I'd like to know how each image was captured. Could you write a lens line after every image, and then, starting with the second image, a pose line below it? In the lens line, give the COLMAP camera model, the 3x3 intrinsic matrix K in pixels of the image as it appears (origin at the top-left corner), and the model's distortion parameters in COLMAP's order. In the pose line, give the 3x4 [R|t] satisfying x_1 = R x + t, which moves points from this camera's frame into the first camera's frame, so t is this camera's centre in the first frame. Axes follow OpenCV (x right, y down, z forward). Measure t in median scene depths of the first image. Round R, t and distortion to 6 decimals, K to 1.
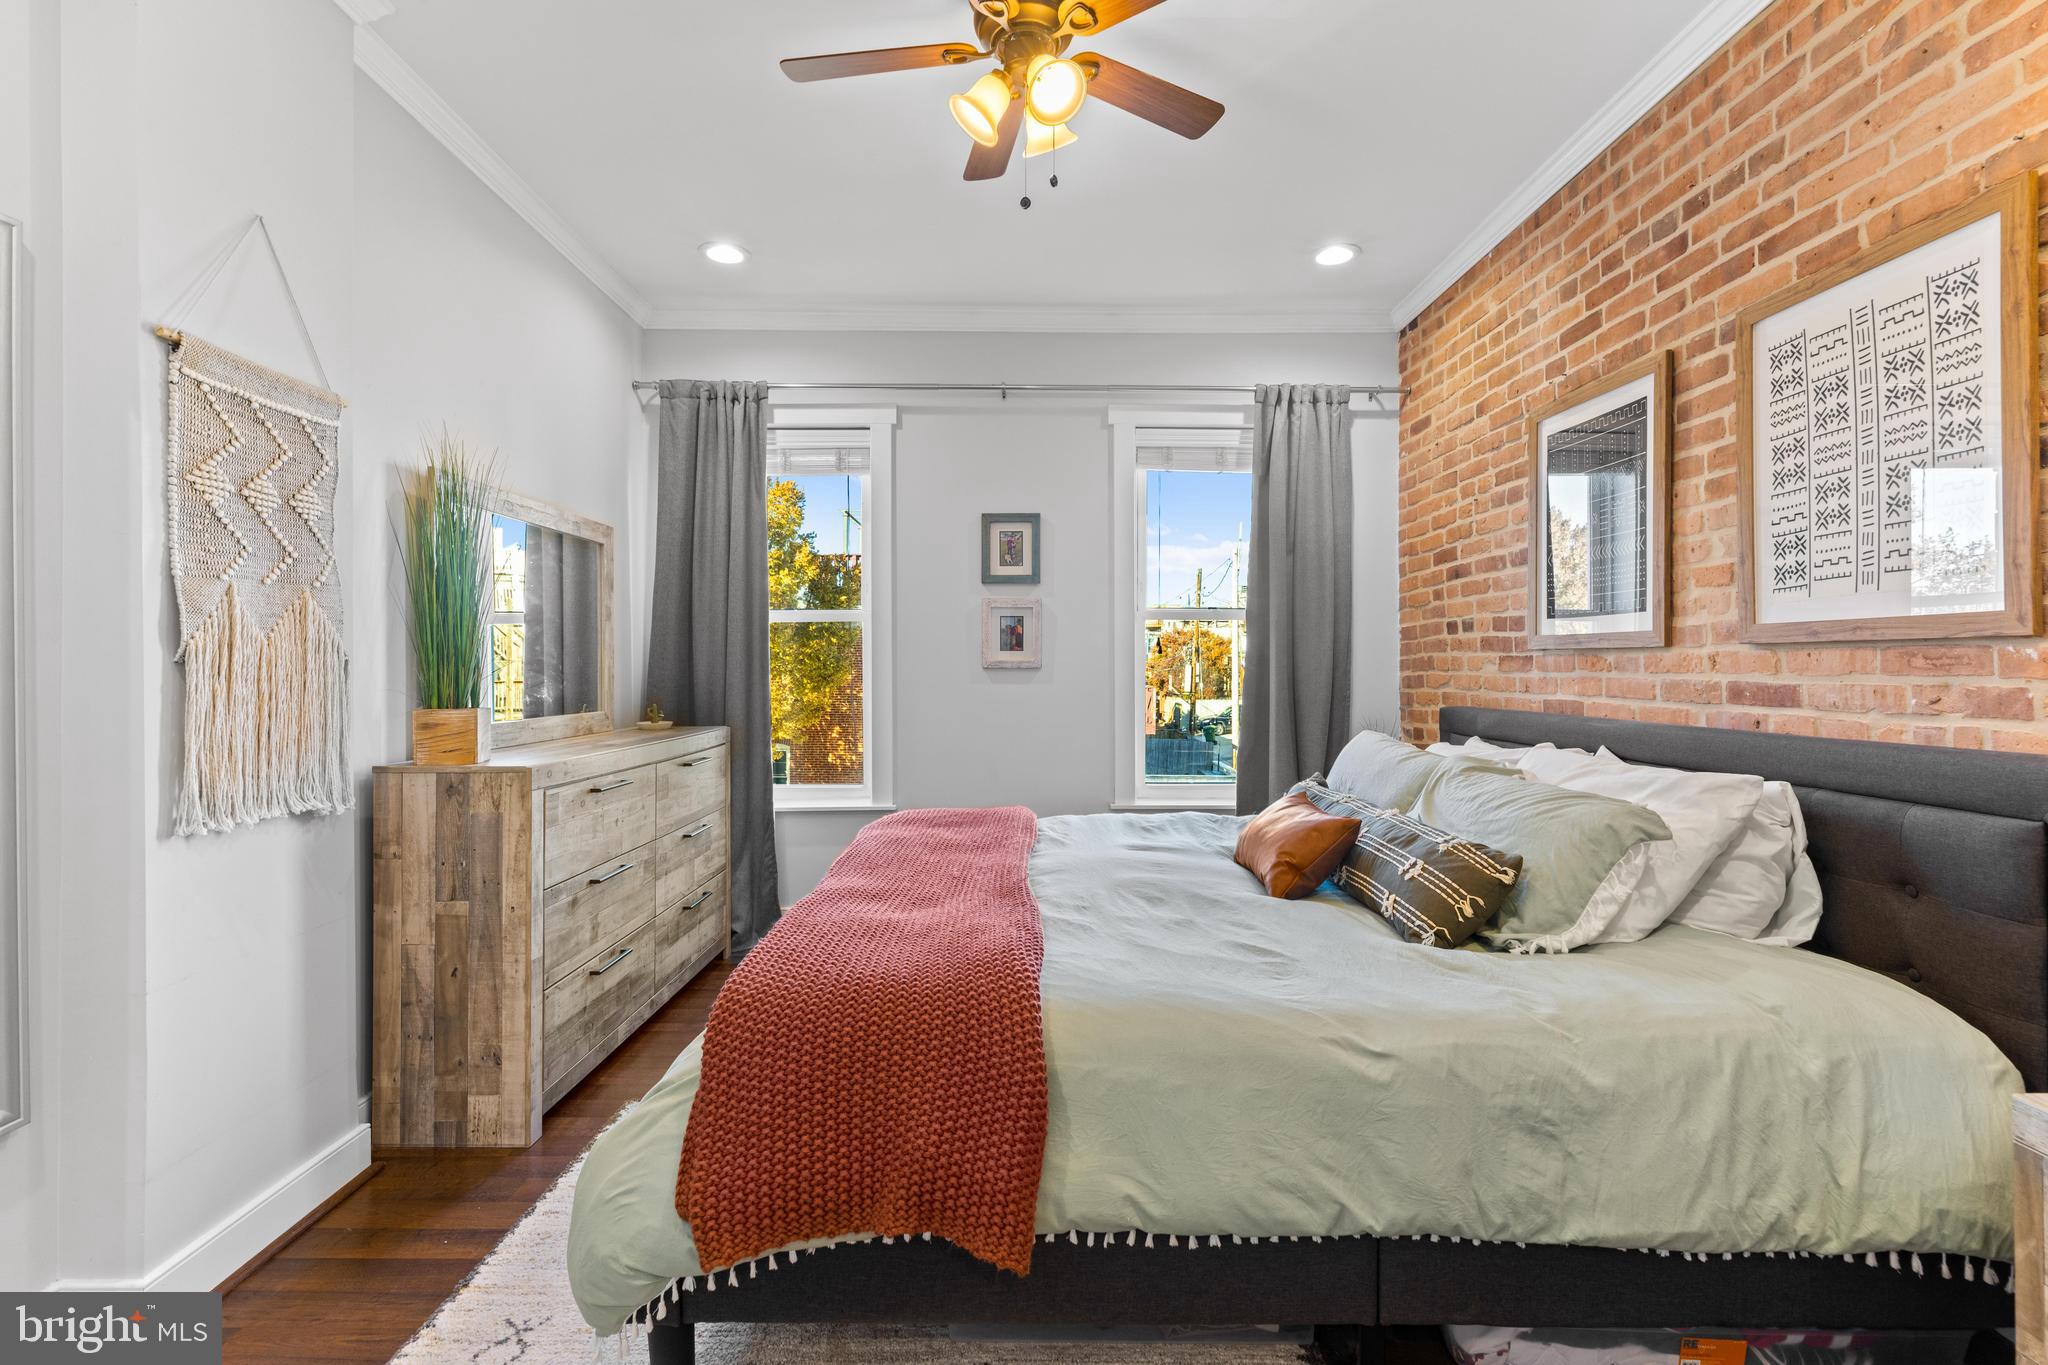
lens RADIAL K [[919.9, 0, 1016.5], [0, 919.9, 671.4], [0, 0, 1]] dist [0.009627, -0.002824]
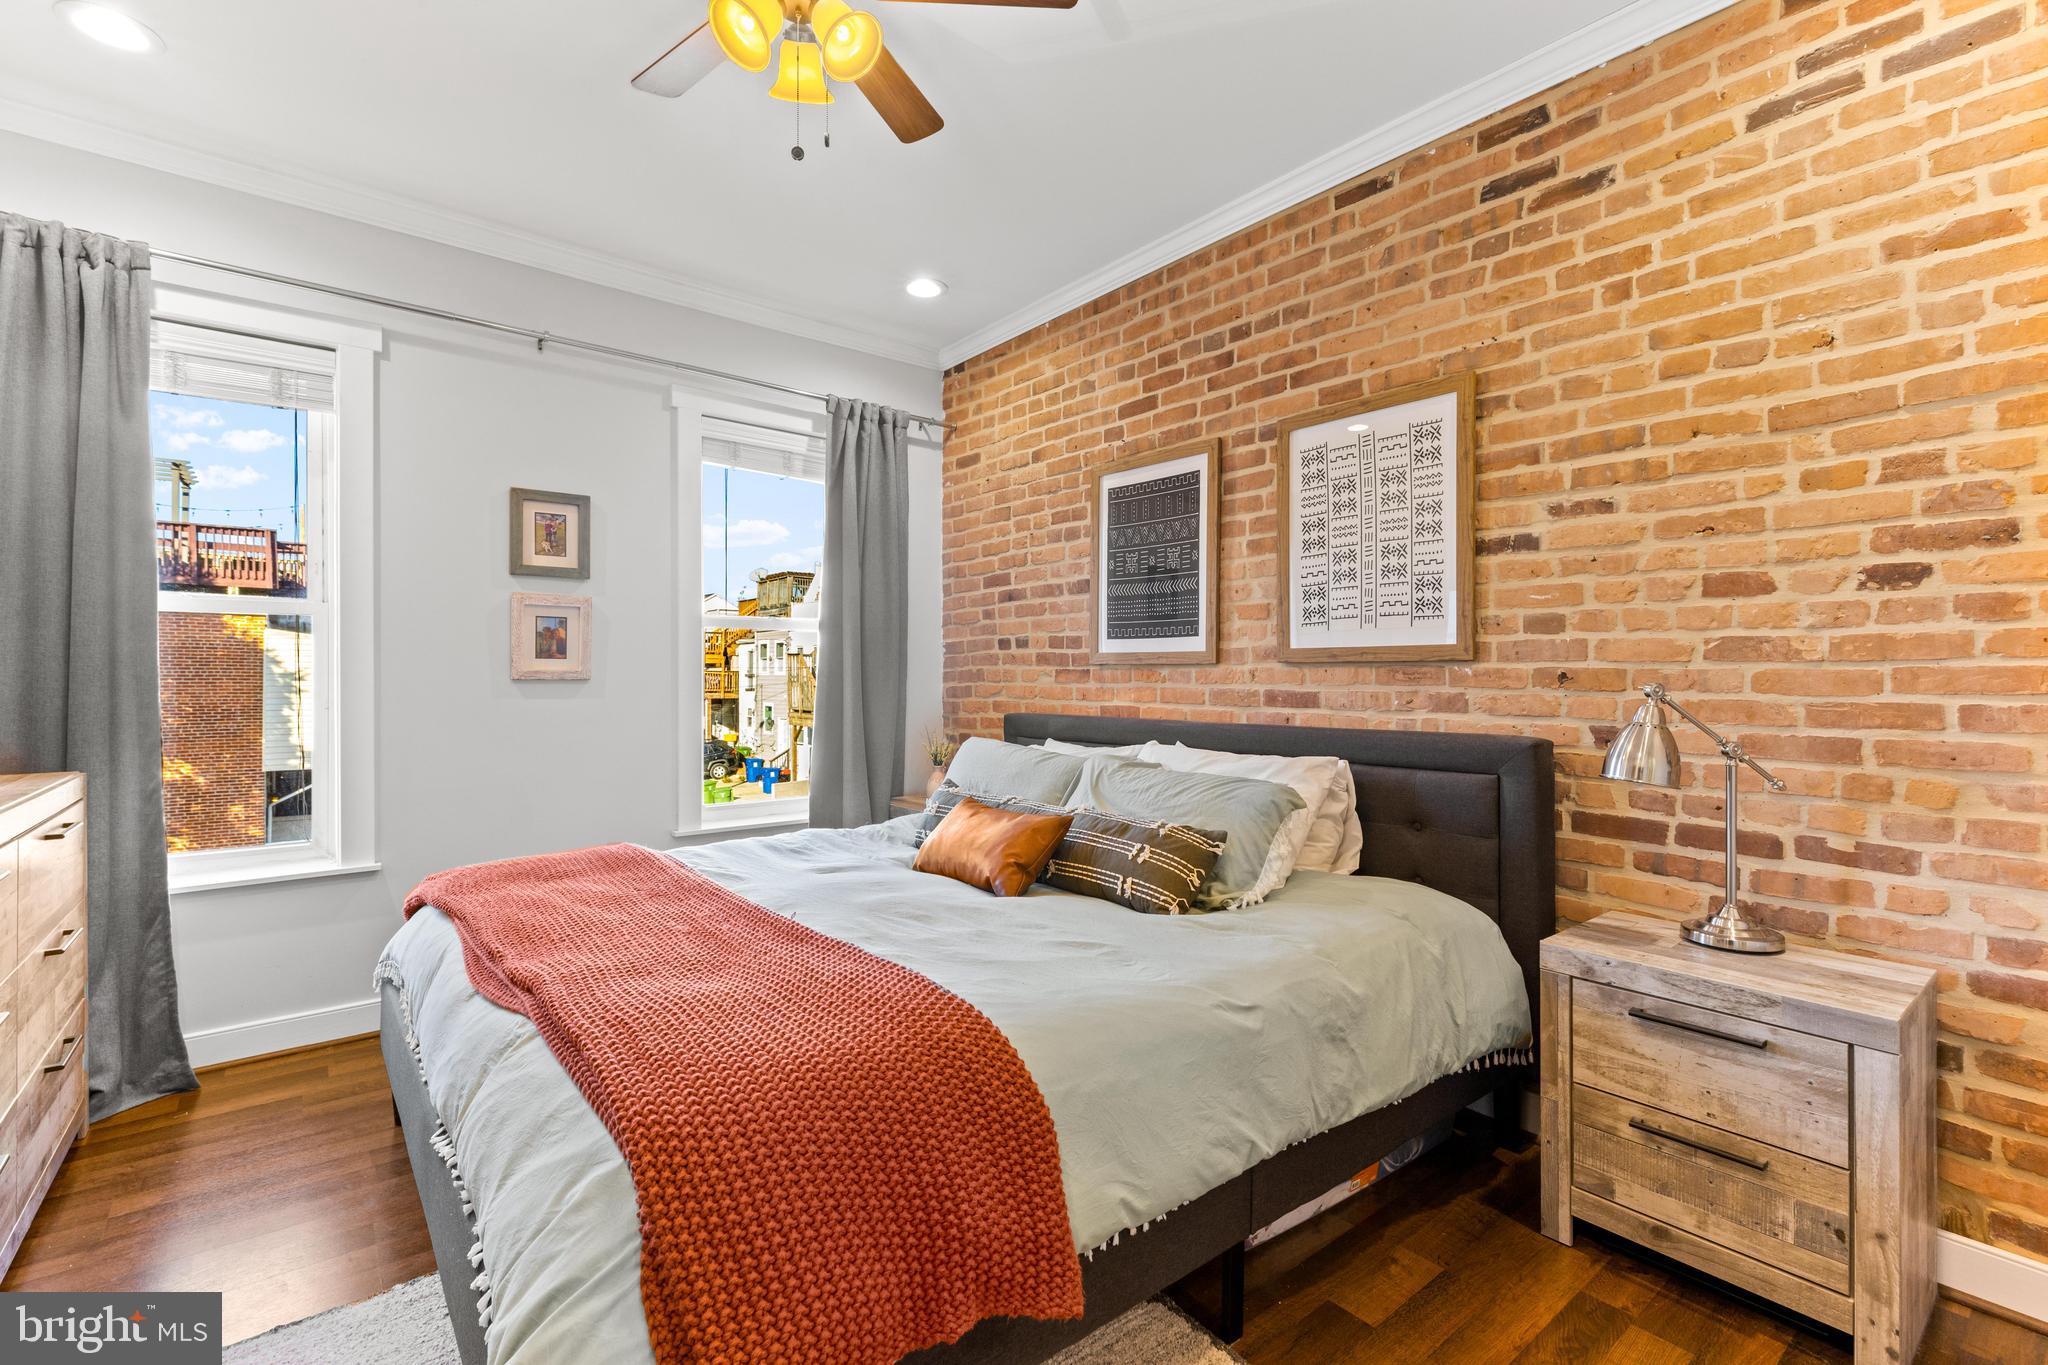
lens RADIAL K [[919.9, 0, 1018.8], [0, 919.9, 688.5], [0, 0, 1]] dist [0.009627, -0.002824]
pose [[0.780380, -0.006449, 0.625273, -0.345267], [0.001892, 0.999967, 0.007953, -0.002443], [-0.625303, -0.005024, 0.780366, 0.160161]]
